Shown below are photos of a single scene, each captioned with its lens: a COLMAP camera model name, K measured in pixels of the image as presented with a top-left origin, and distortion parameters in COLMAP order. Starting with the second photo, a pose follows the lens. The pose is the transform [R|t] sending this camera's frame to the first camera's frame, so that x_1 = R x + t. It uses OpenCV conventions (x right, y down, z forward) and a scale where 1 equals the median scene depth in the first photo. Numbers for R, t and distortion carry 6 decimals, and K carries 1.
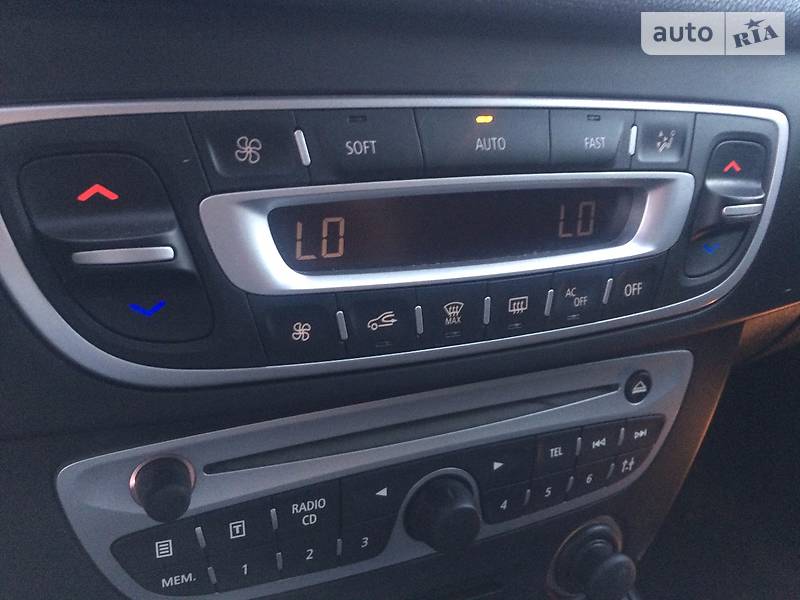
lens RADIAL K [[680.1, 0, 397.4], [0, 680.1, 295.8], [0, 0, 1]] dist [0.069183, -0.084643]
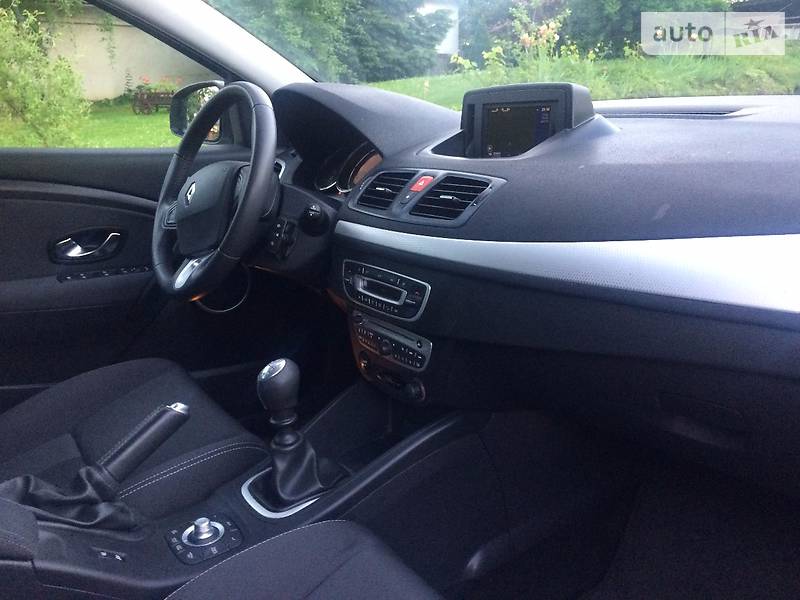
lens RADIAL K [[680.1, 0, 407.2], [0, 680.1, 298.6], [0, 0, 1]] dist [0.069183, -0.084643]
pose [[0.186000, 0.208576, -0.960156, 5.140216], [-0.308075, 0.940311, 0.144585, -0.843257], [0.933002, 0.268907, 0.239155, -0.122765]]
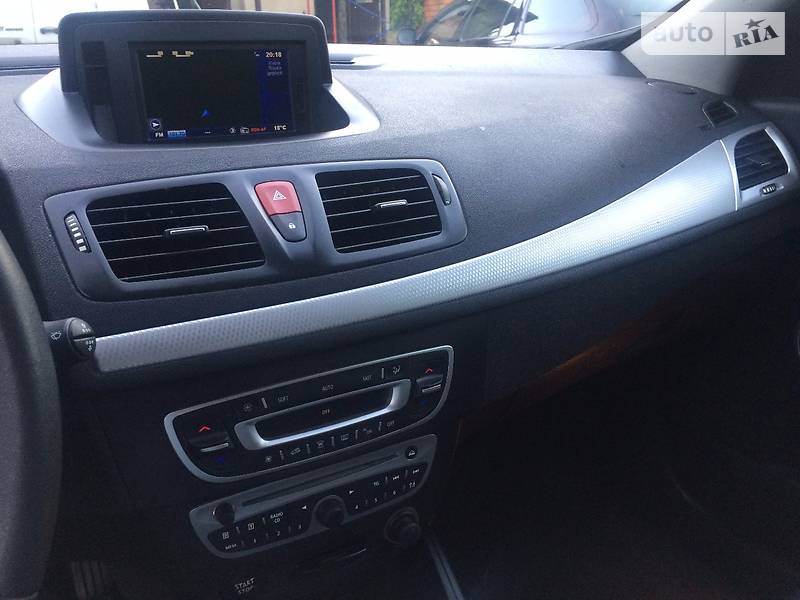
lens RADIAL K [[680.1, 0, 403.3], [0, 680.1, 305.1], [0, 0, 1]] dist [0.069183, -0.084643]
pose [[0.995265, -0.079517, 0.055896, 0.285291], [0.079107, 0.996821, 0.009505, -0.510271], [-0.056474, -0.005039, 0.998391, -1.736150]]
